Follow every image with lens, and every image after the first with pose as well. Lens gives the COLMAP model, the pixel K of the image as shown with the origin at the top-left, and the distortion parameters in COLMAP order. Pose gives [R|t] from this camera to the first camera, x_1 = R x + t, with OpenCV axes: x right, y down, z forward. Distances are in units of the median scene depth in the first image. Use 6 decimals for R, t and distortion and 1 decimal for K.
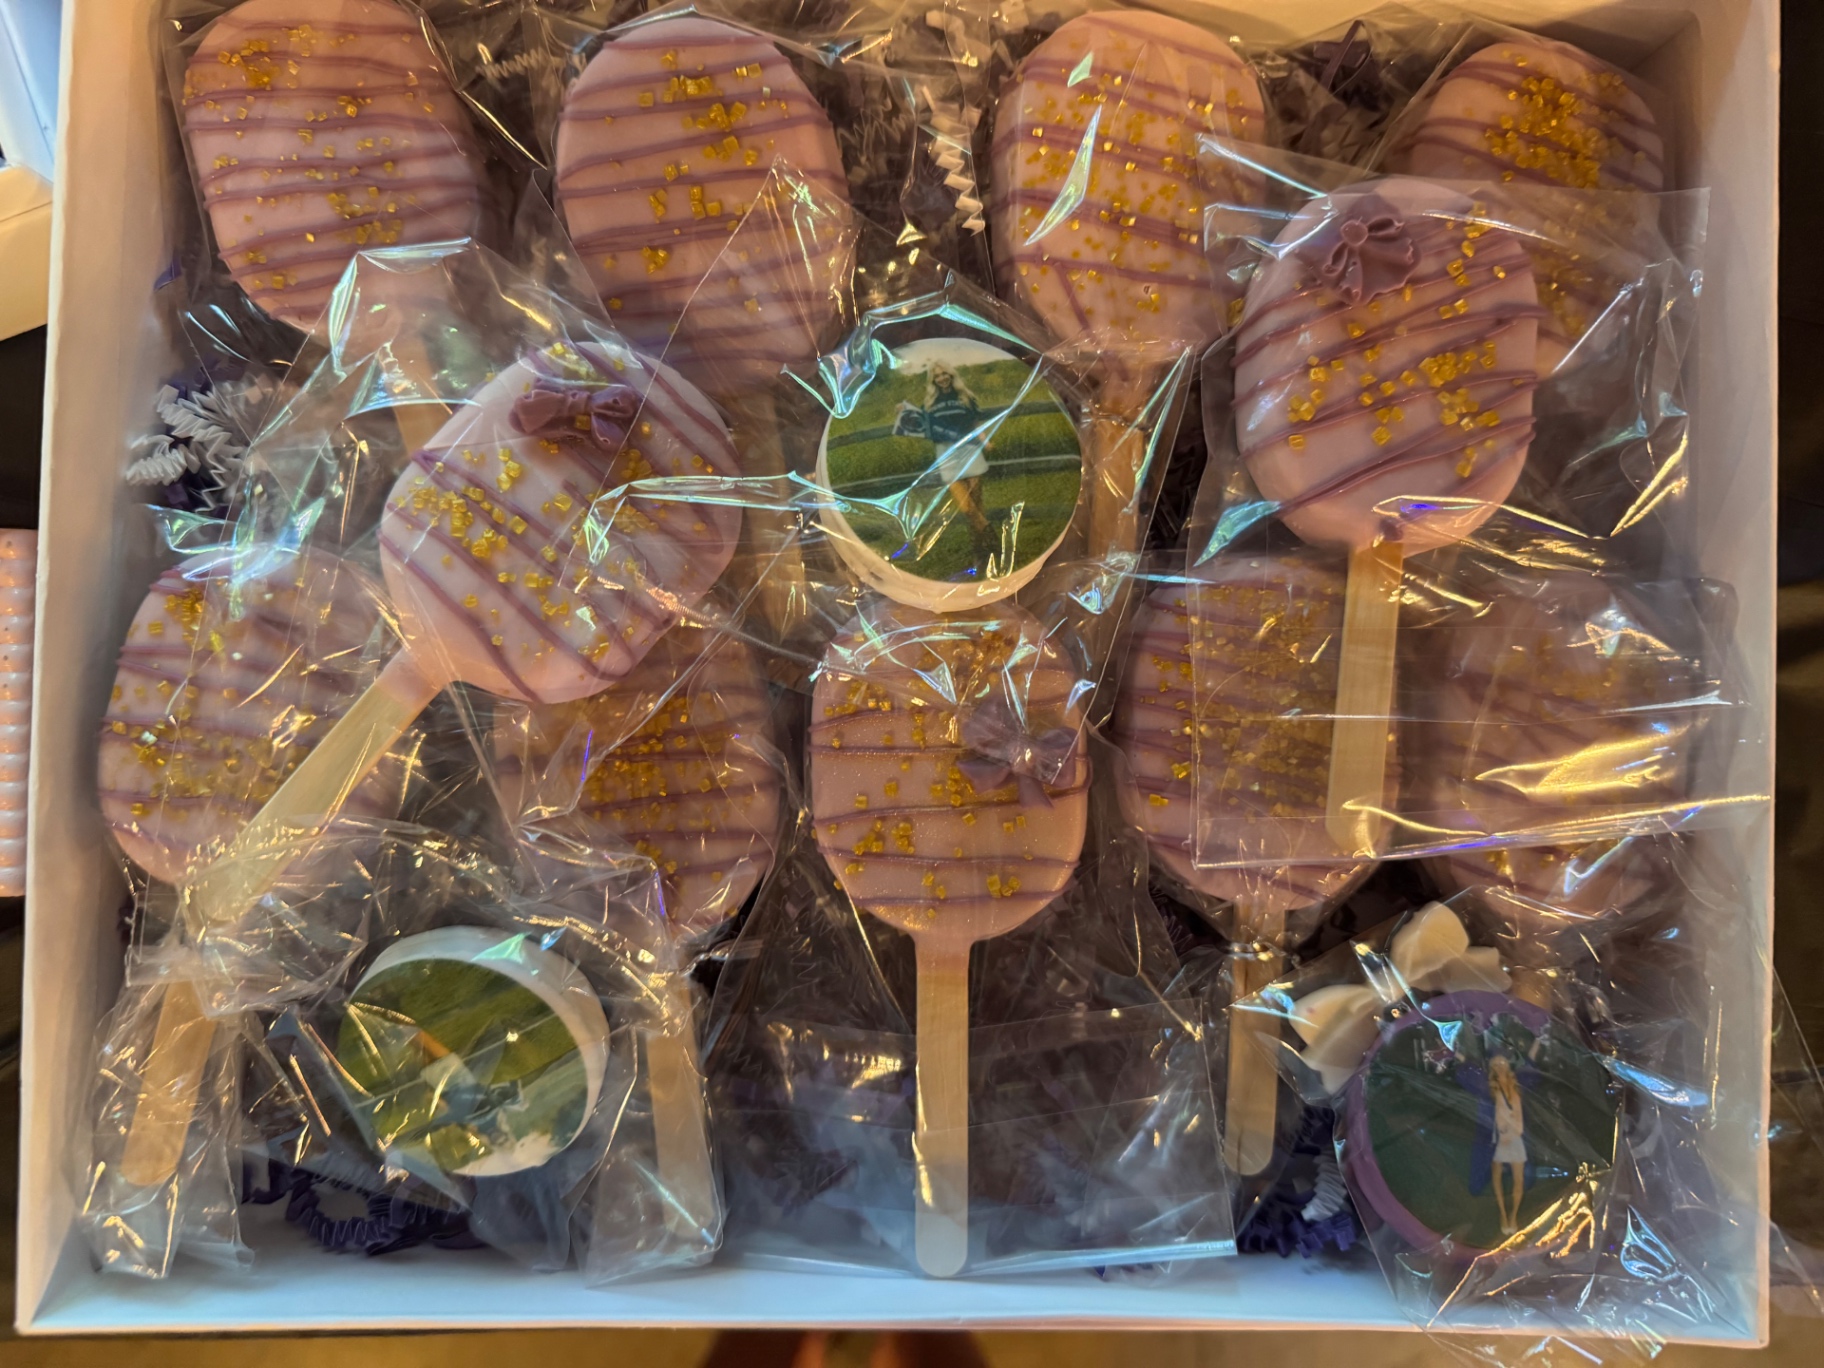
lens RADIAL K [[1406.2, 0, 909.6], [0, 1406.2, 688.2], [0, 0, 1]] dist [0.037676, -0.043030]
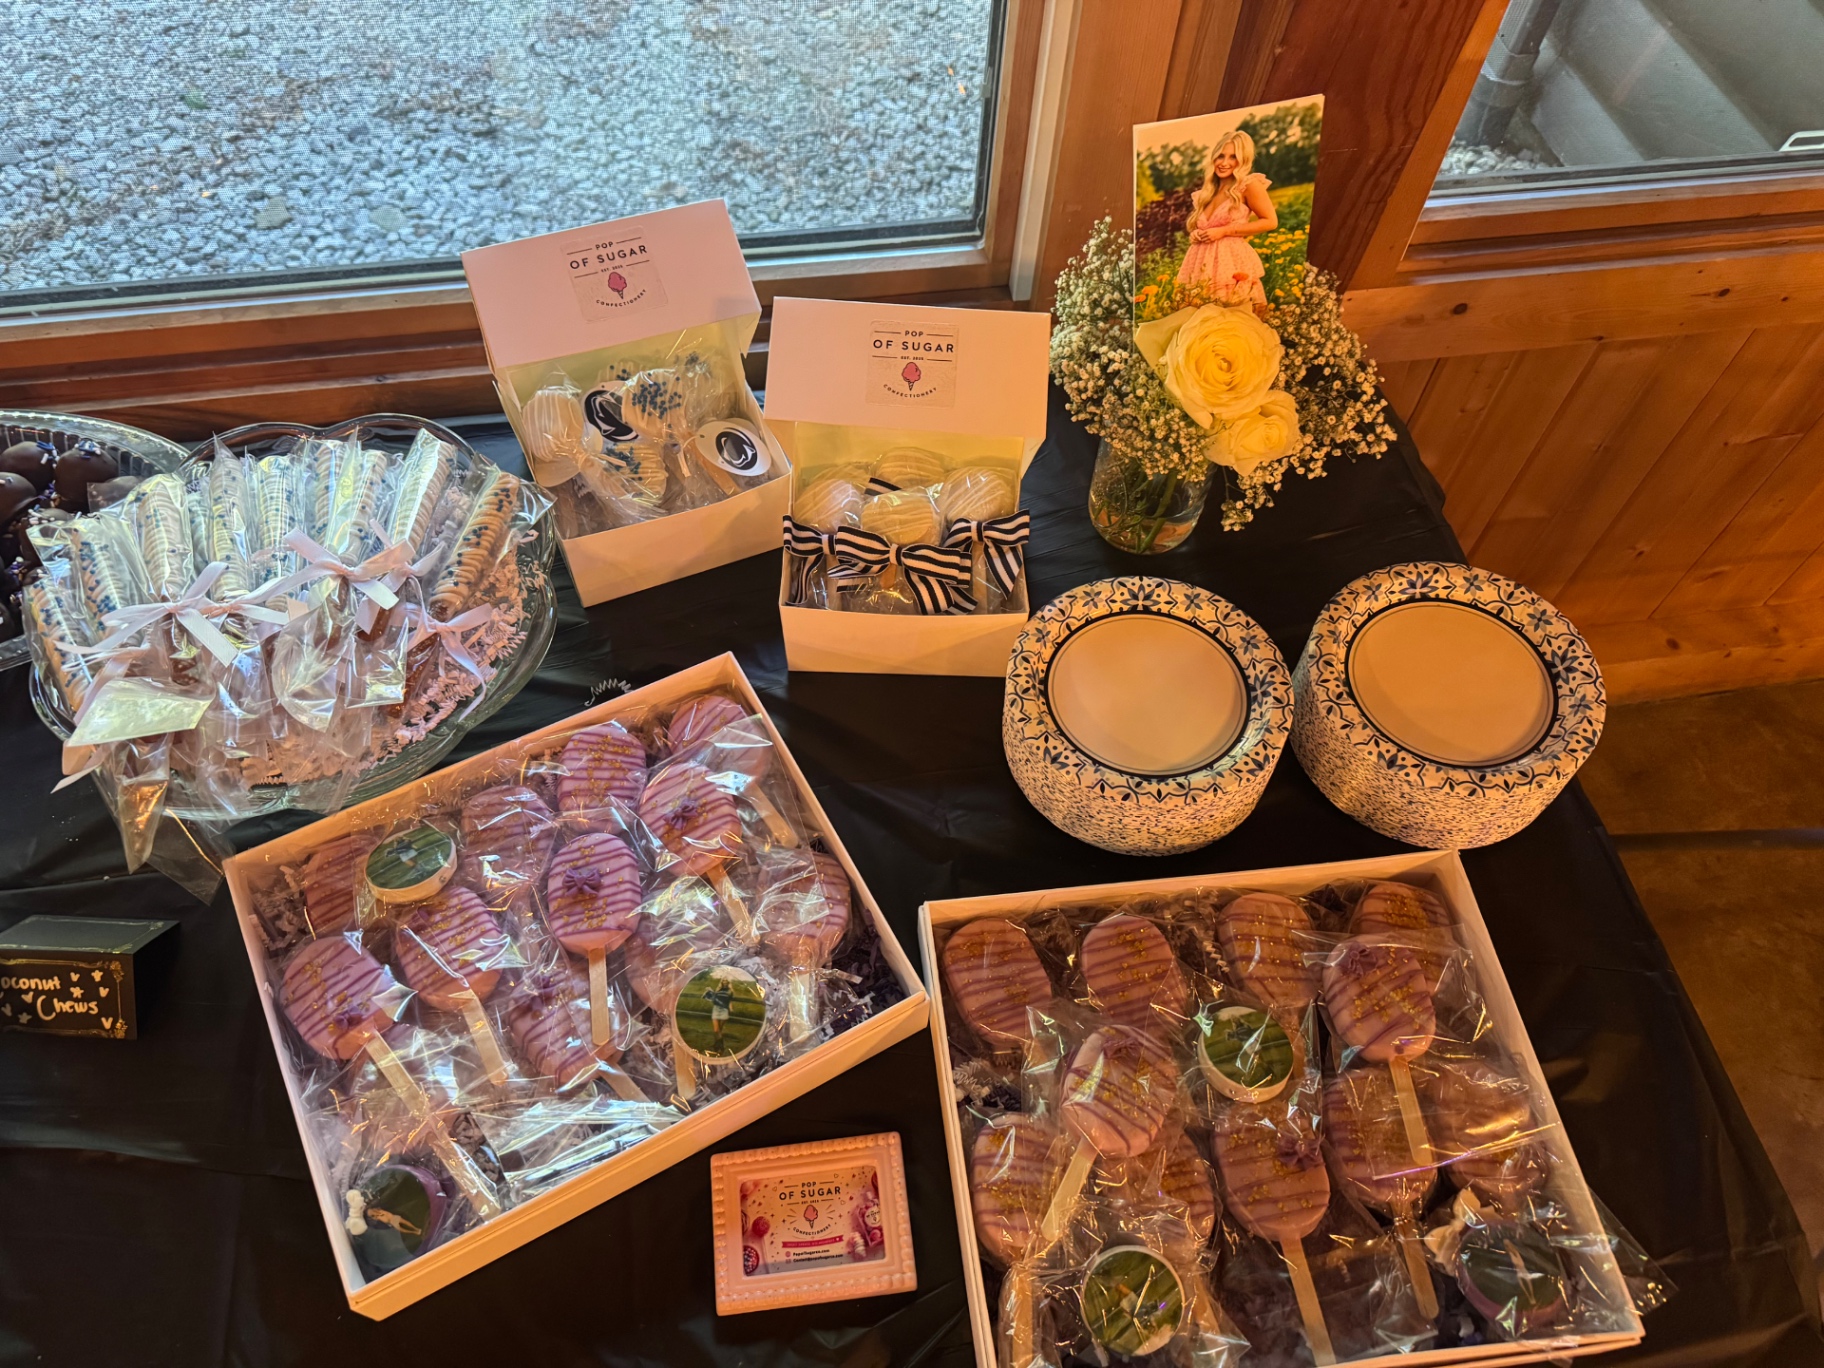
lens RADIAL K [[1252.4, 0, 910.7], [0, 1252.4, 670.2], [0, 0, 1]] dist [-0.011897, 0.008489]
pose [[0.990552, -0.119324, 0.067597, -0.715513], [0.136910, 0.831862, -0.537830, 0.467281], [0.007944, 0.542003, 0.840339, -1.544932]]
